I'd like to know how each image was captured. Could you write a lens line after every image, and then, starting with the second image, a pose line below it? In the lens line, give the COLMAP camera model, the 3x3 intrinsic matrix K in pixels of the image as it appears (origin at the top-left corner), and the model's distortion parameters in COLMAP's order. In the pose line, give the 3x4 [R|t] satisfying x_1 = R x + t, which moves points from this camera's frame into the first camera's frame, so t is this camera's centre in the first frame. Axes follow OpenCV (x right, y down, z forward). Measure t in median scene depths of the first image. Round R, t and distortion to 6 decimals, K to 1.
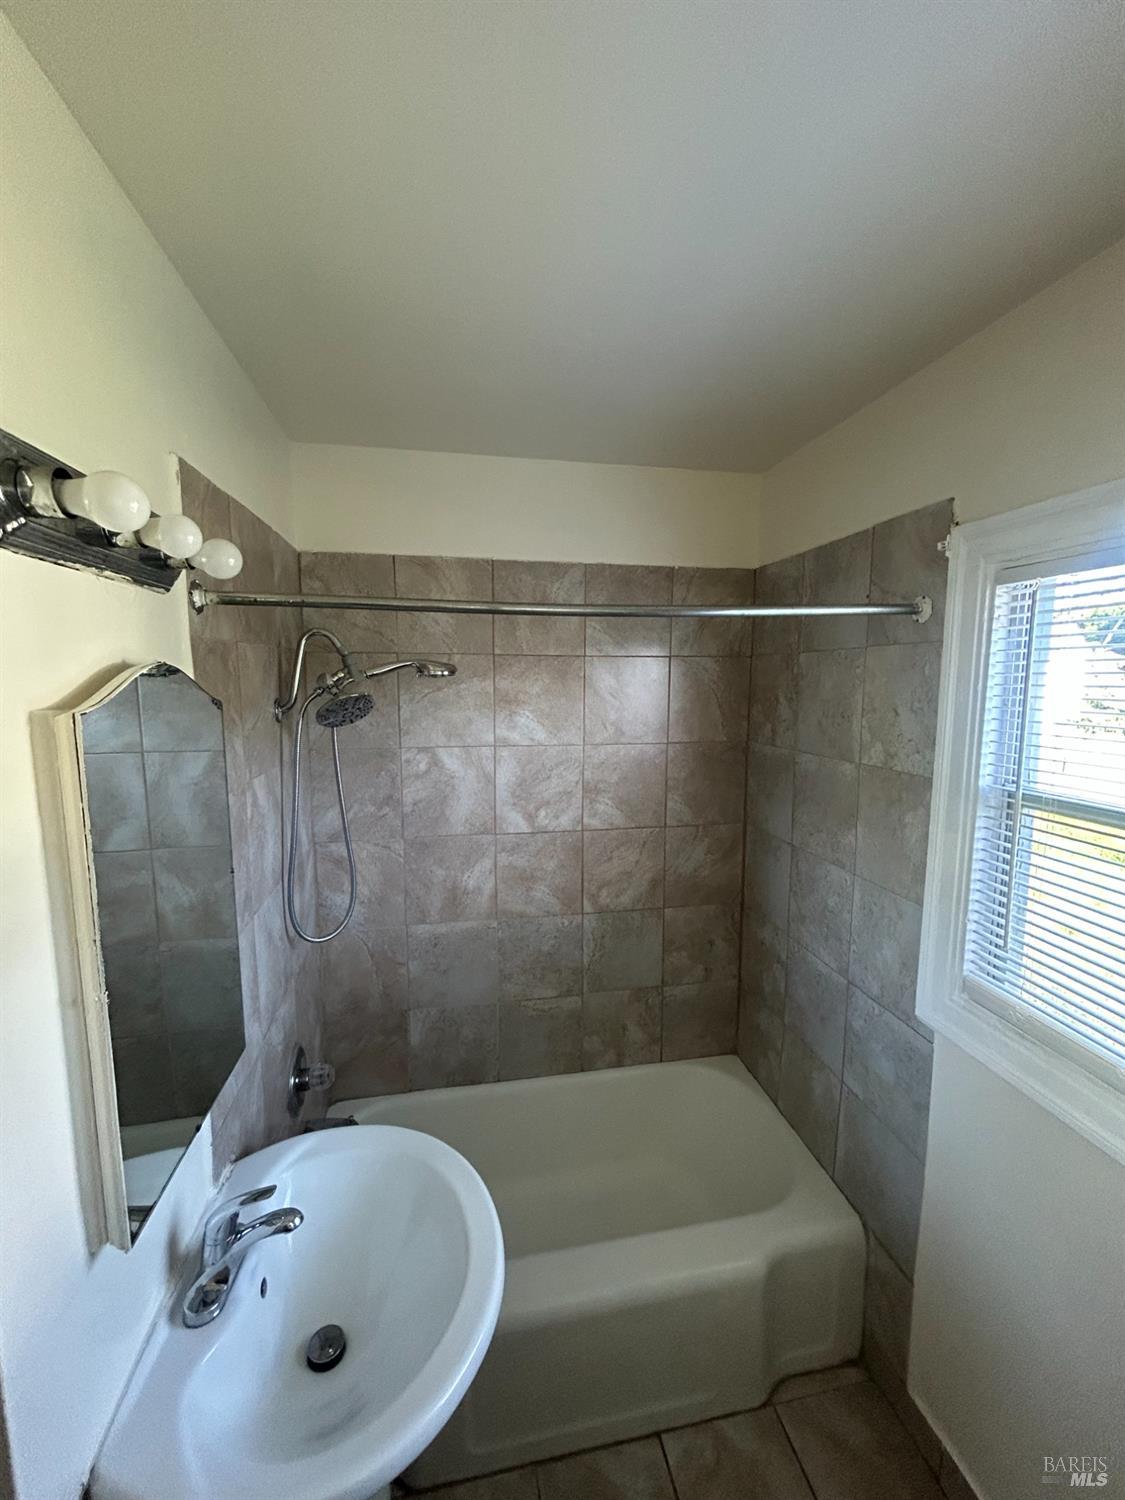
lens RADIAL K [[609.1, 0, 565.5], [0, 609.1, 752.4], [0, 0, 1]] dist [0.007484, 0.000058]
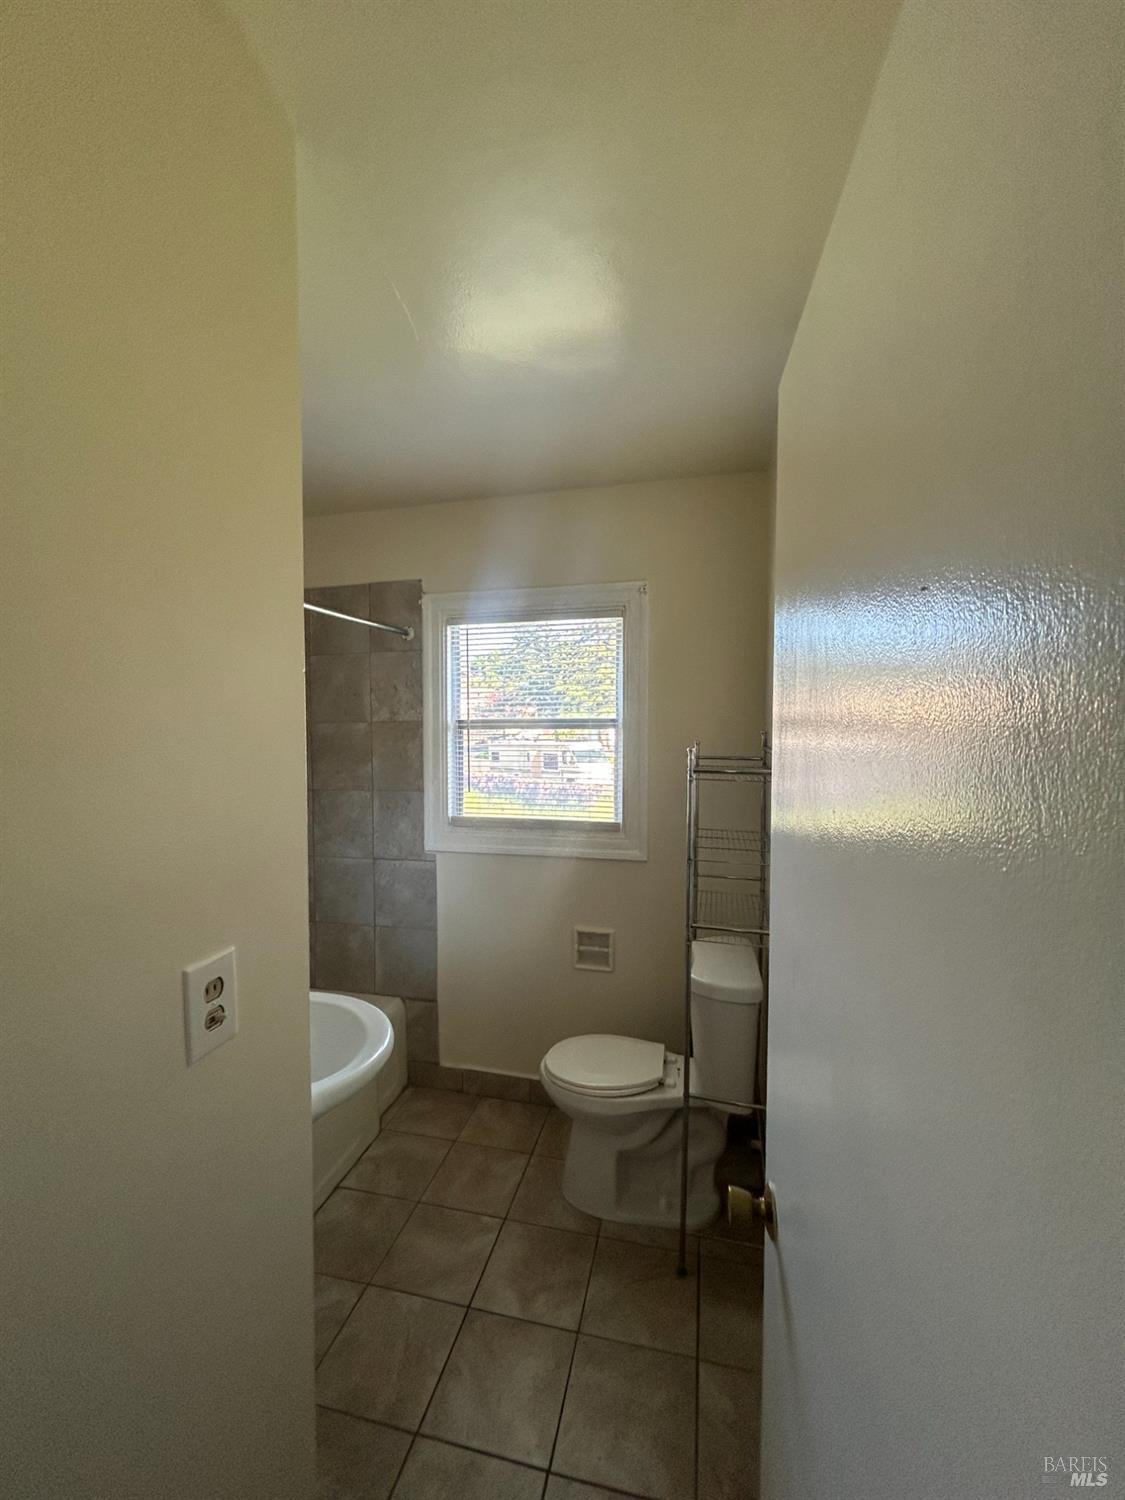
lens RADIAL K [[609.1, 0, 563.7], [0, 609.1, 750.5], [0, 0, 1]] dist [0.007484, 0.000058]
pose [[0.422820, -0.054220, 0.904590, -0.902283], [0.120460, 0.992713, 0.003197, 0.172073], [-0.898172, 0.107616, 0.426270, -0.196050]]
